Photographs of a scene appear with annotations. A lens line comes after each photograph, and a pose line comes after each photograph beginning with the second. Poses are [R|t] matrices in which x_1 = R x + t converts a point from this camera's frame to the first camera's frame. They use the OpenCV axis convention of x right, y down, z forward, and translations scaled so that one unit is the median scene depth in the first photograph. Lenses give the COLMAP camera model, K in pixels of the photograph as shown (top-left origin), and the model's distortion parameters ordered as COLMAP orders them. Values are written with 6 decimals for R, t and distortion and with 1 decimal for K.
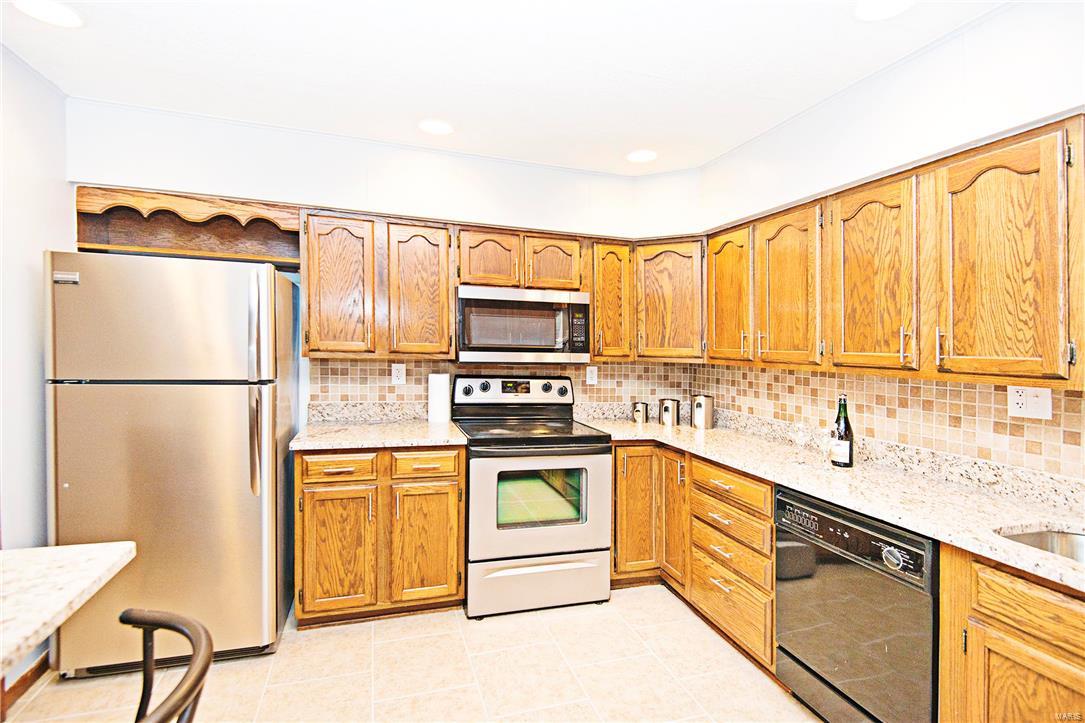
lens RADIAL K [[495.7, 0, 508.9], [0, 495.7, 348.2], [0, 0, 1]] dist [0.011541, -0.005904]
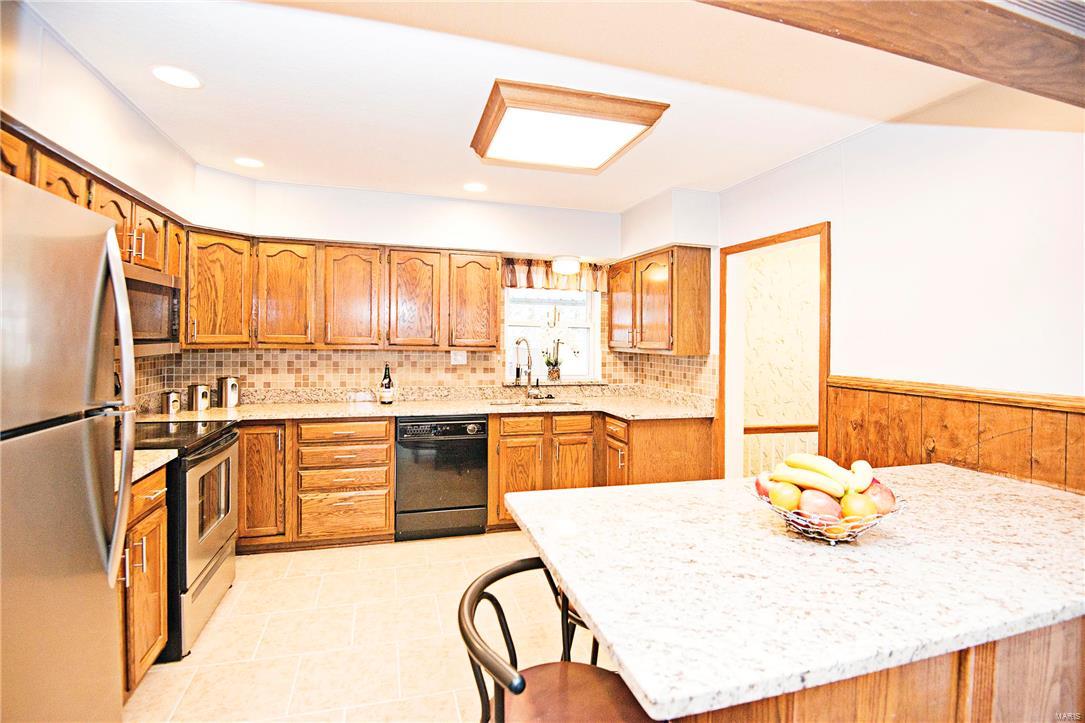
lens RADIAL K [[534.4, 0, 511.3], [0, 534.4, 304.9], [0, 0, 1]] dist [-0.017812, -0.002469]
pose [[0.065760, 0.035543, 0.997202, -1.113884], [-0.006937, 0.999358, -0.035162, -0.041652], [-0.997811, -0.004606, 0.065964, 0.440621]]
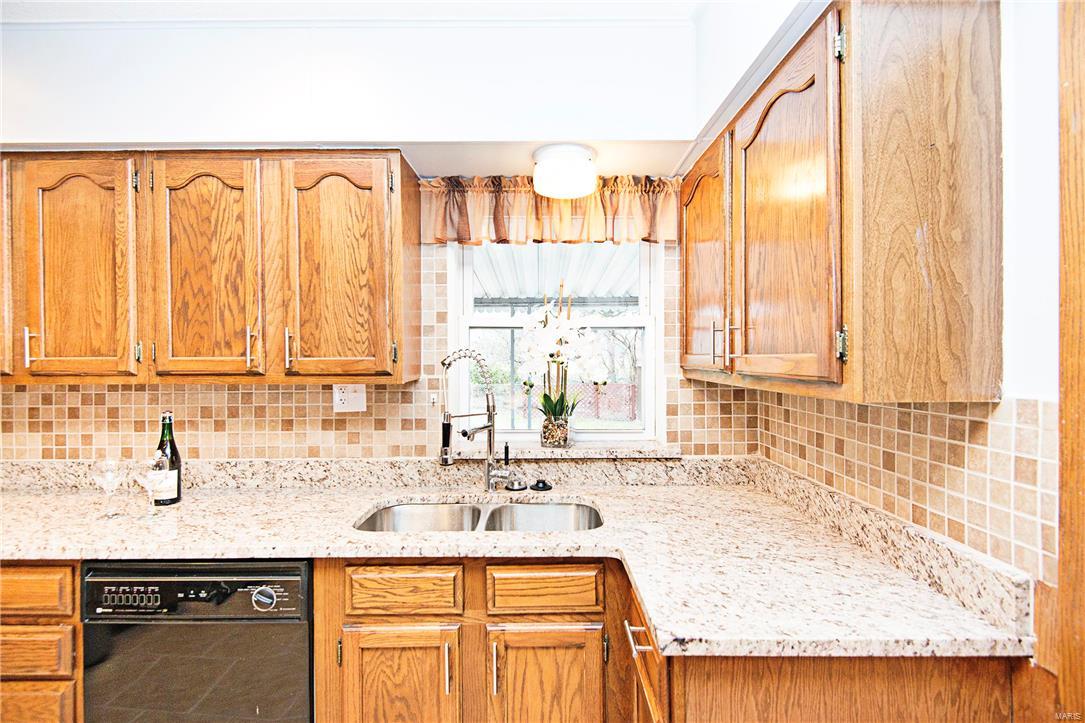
lens RADIAL K [[542.7, 0, 559.8], [0, 542.7, 341.0], [0, 0, 1]] dist [0.015487, -0.008597]
pose [[0.255708, 0.000226, 0.966754, 0.000221], [0.017432, 0.999836, -0.004845, -0.002484], [-0.966597, 0.018092, 0.255662, 0.179307]]
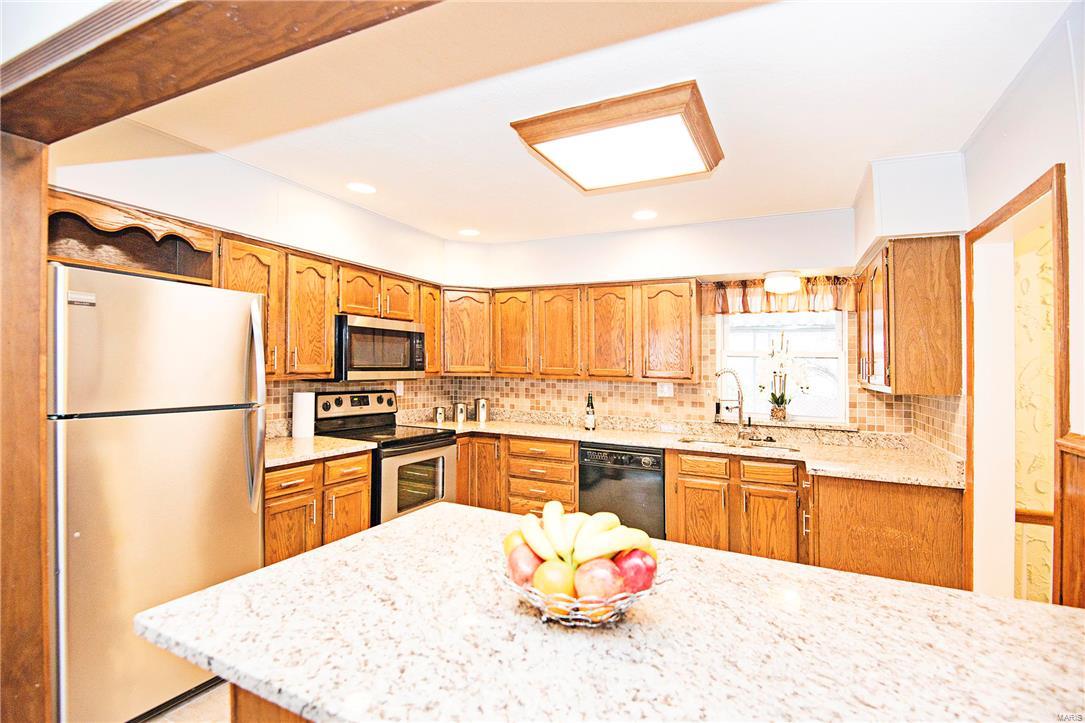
lens RADIAL K [[503.9, 0, 493.7], [0, 503.9, 341.4], [0, 0, 1]] dist [0.004307, -0.003266]
pose [[0.735215, 0.021420, 0.677496, -0.848506], [0.003466, 0.999369, -0.035359, -0.027298], [-0.677825, 0.028345, 0.734676, -0.138579]]
